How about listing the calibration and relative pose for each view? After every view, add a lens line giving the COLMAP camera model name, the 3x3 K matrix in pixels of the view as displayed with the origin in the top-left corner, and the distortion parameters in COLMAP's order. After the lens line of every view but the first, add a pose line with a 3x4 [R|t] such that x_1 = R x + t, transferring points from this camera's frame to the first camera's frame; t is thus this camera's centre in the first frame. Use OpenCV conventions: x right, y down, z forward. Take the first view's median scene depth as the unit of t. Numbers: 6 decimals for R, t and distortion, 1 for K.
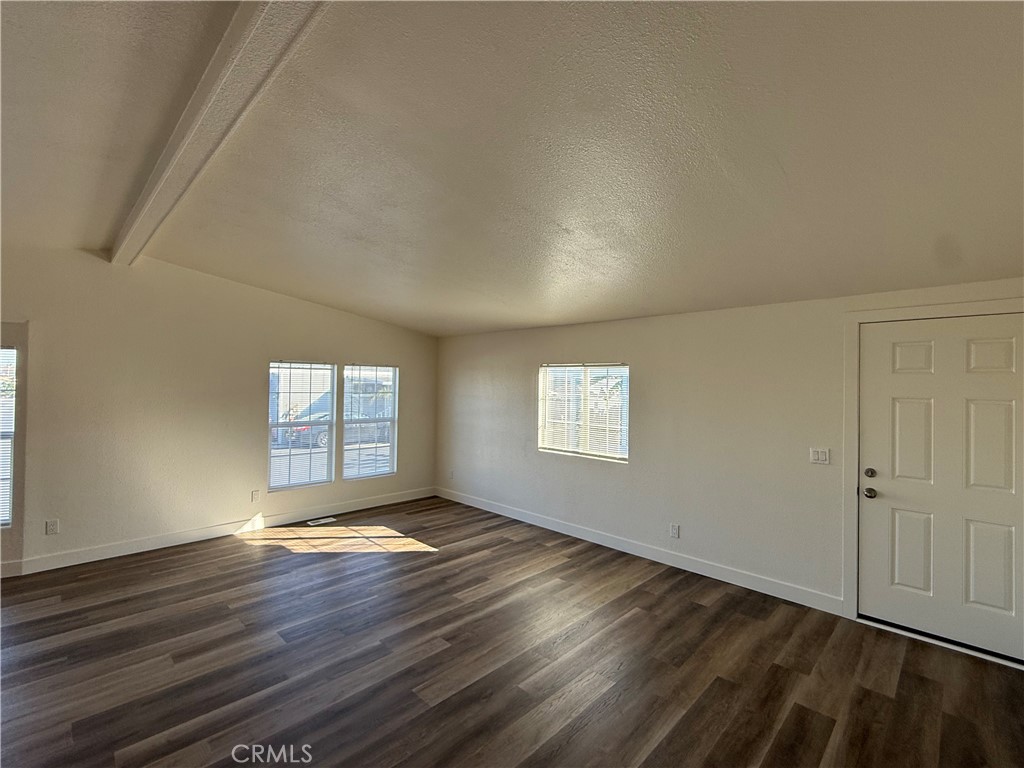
lens RADIAL K [[459.9, 0, 514.7], [0, 459.9, 380.2], [0, 0, 1]] dist [-0.001154, -0.000087]
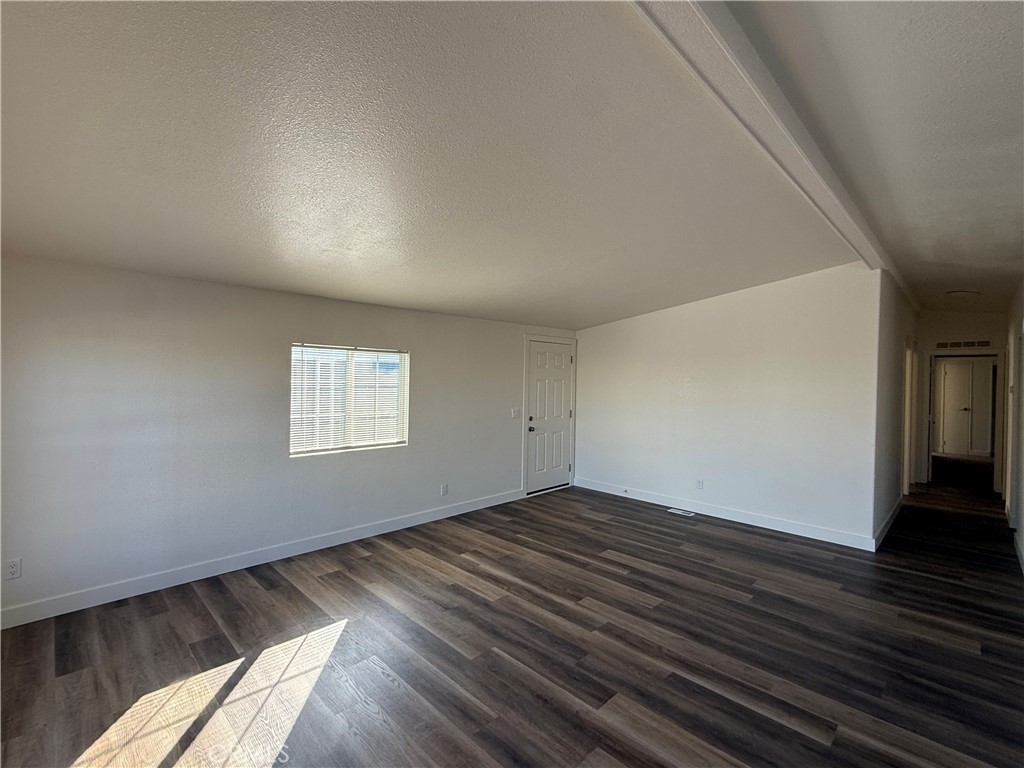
lens RADIAL K [[459.9, 0, 514.7], [0, 459.9, 380.2], [0, 0, 1]] dist [-0.001154, -0.000087]
pose [[0.004351, -0.019111, 0.999808, -0.804915], [-0.028323, 0.999414, 0.019226, 0.003051], [-0.999589, -0.028401, 0.003808, 0.738617]]
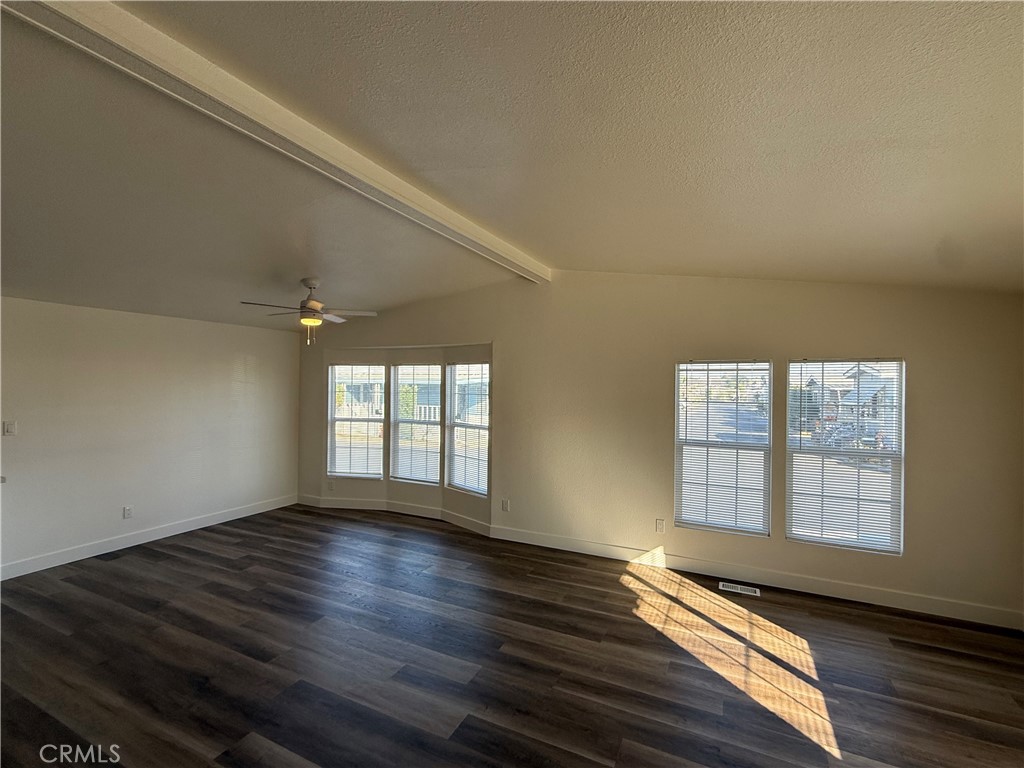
lens RADIAL K [[460.9, 0, 516.4], [0, 460.9, 381.5], [0, 0, 1]] dist [-0.001613, 0.000359]
pose [[0.320764, -0.015325, -0.947035, 0.160216], [0.005782, 0.999882, -0.014222, 0.002315], [0.947141, -0.000913, 0.320815, 0.534080]]
